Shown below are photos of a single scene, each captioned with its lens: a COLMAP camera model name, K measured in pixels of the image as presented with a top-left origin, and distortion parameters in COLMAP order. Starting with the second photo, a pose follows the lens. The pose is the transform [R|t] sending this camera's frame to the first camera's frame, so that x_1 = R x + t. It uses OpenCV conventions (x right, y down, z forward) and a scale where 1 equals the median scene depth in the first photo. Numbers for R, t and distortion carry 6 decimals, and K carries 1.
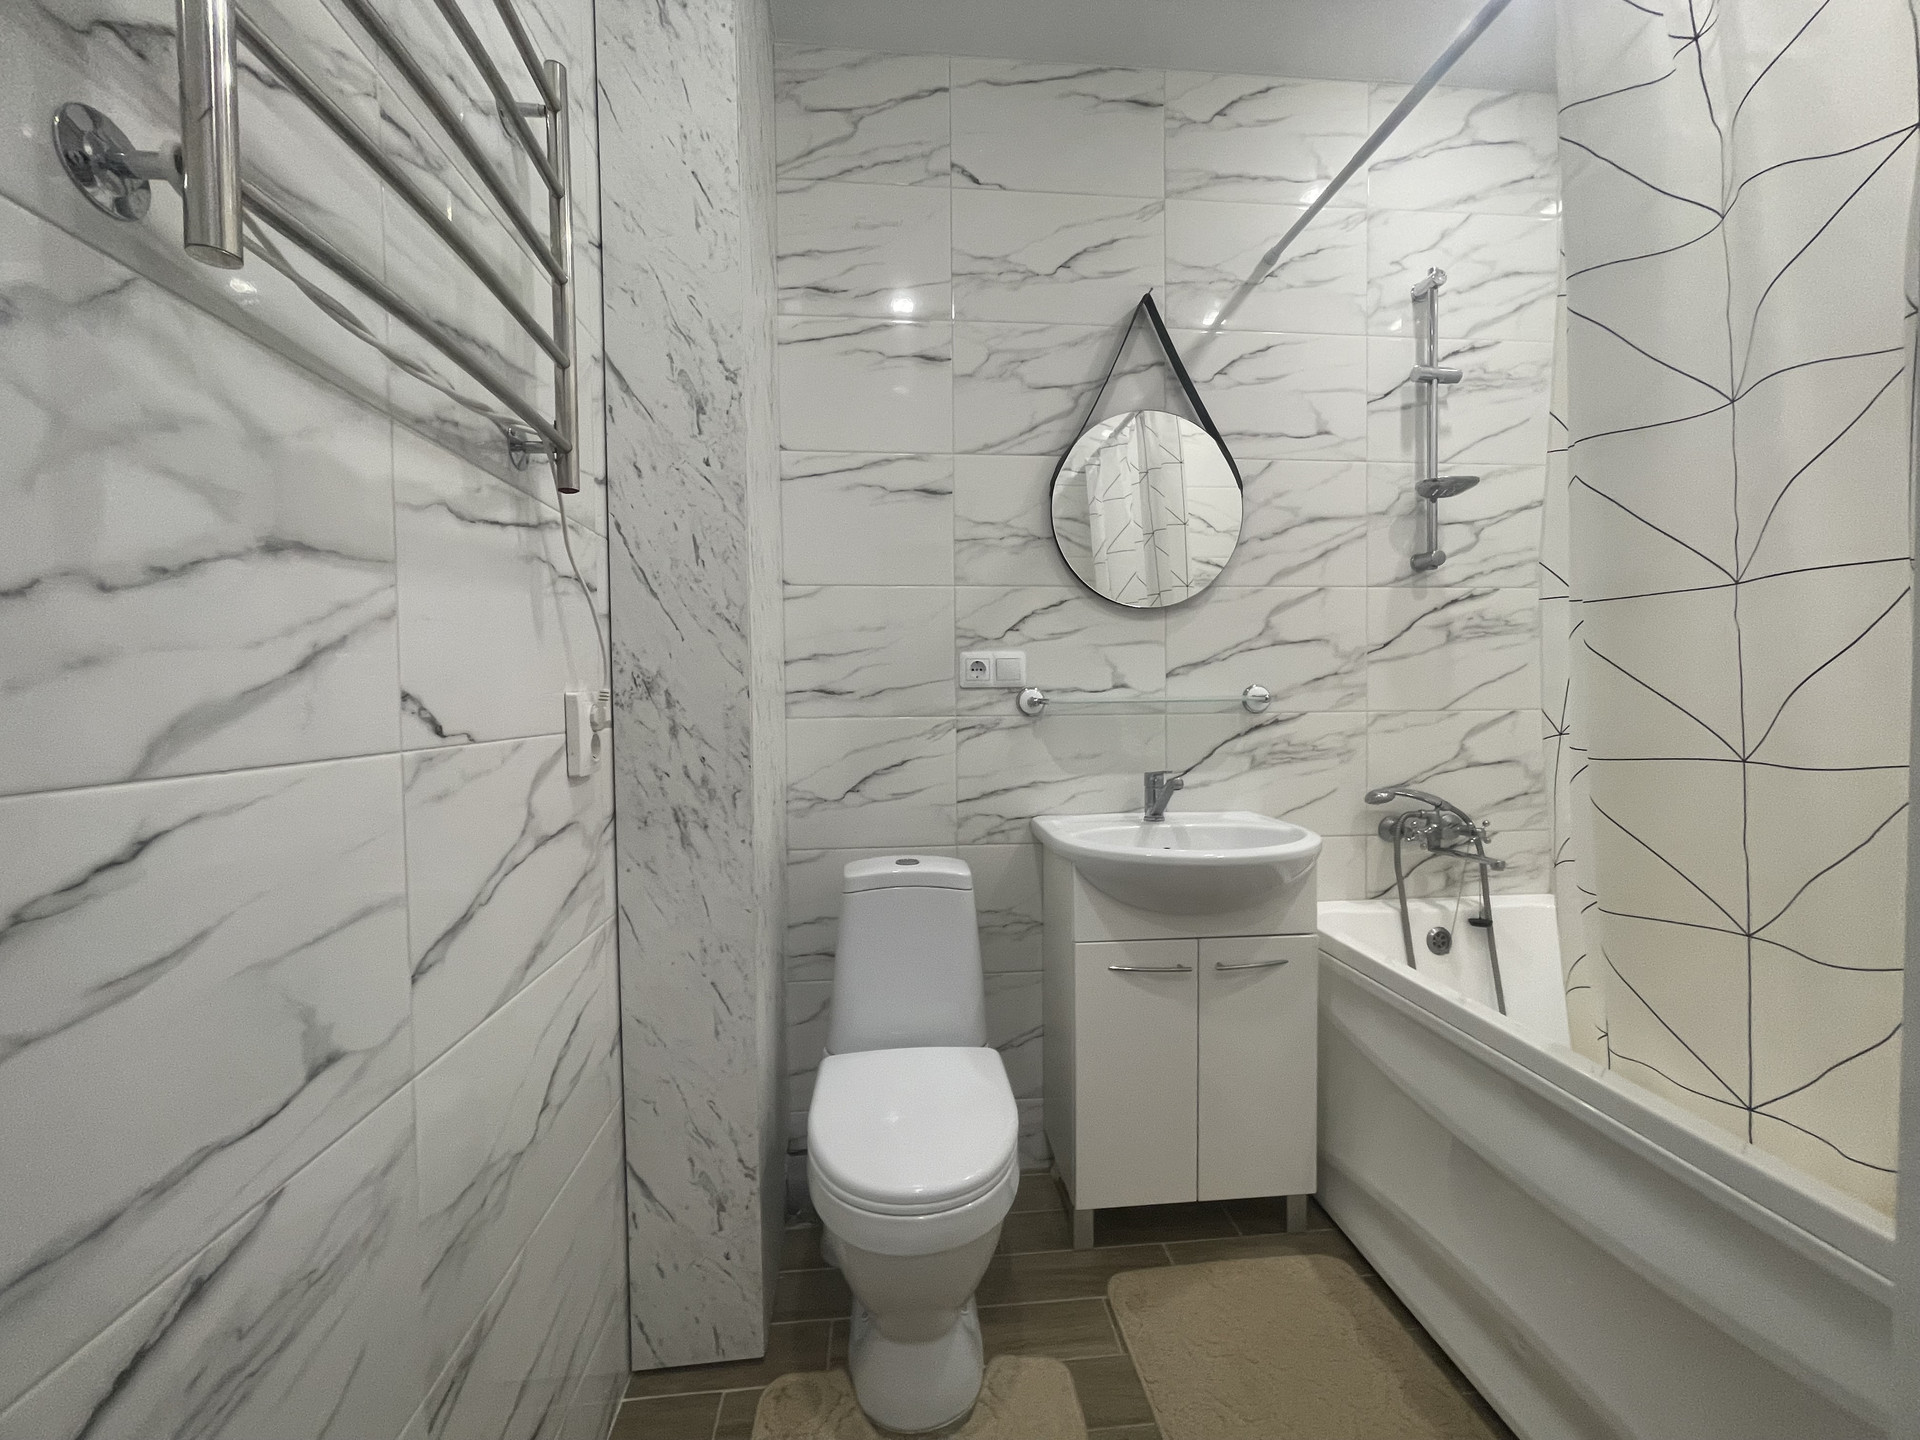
lens RADIAL K [[773.5, 0, 958.5], [0, 773.5, 716.2], [0, 0, 1]] dist [-0.003102, 0.000388]
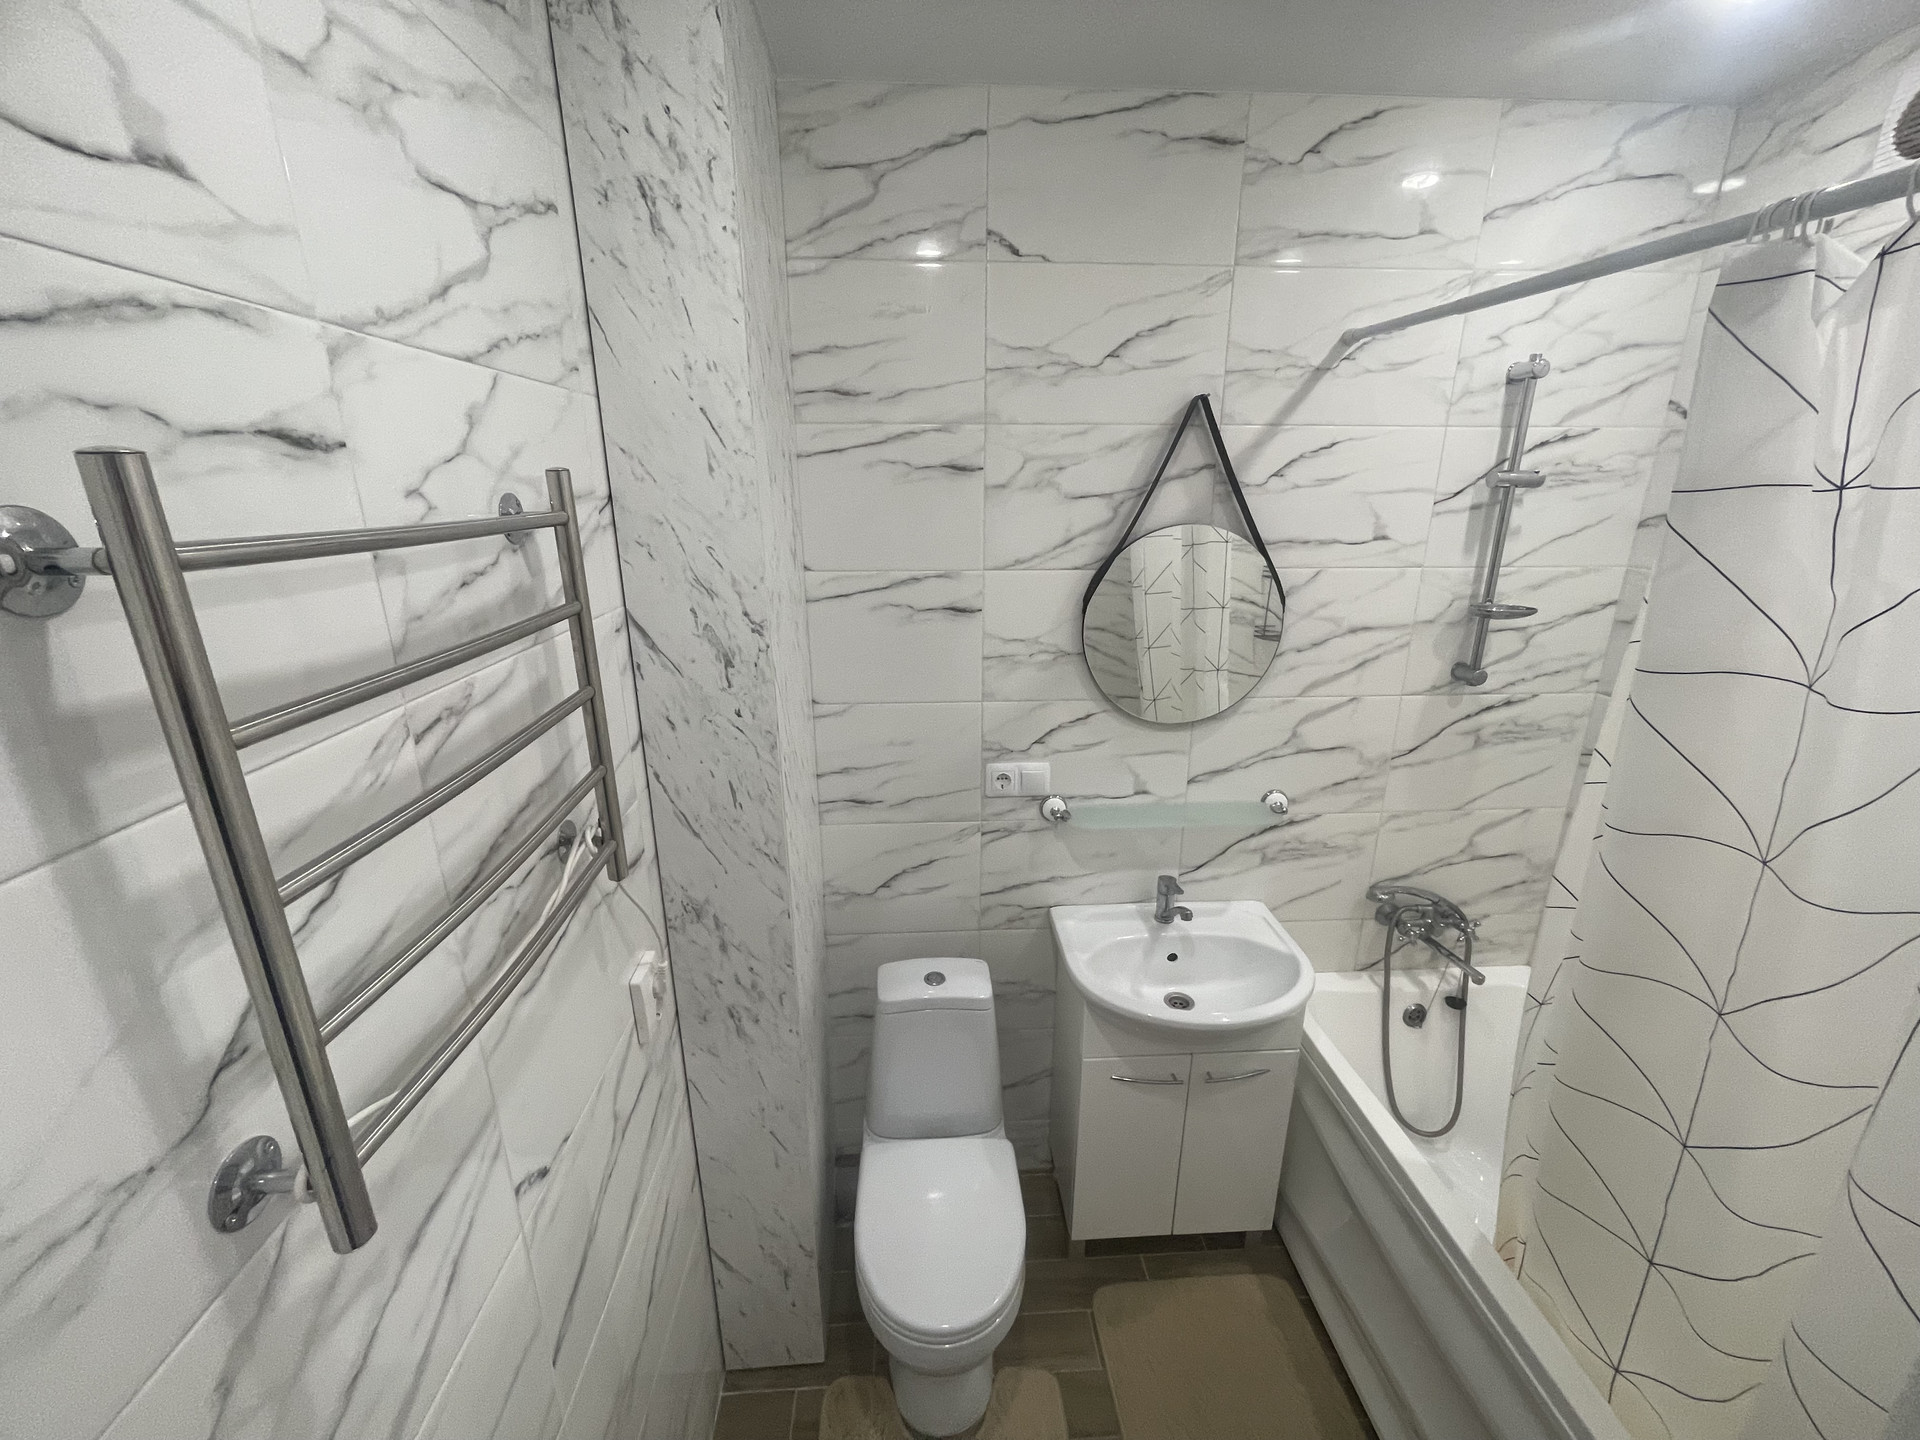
lens RADIAL K [[773.5, 0, 958.1], [0, 773.5, 717.8], [0, 0, 1]] dist [-0.003102, 0.000388]
pose [[0.999387, 0.019287, -0.029210, -0.006653], [-0.010834, 0.963963, 0.265816, -0.420913], [0.033284, -0.265337, 0.963581, 0.026888]]
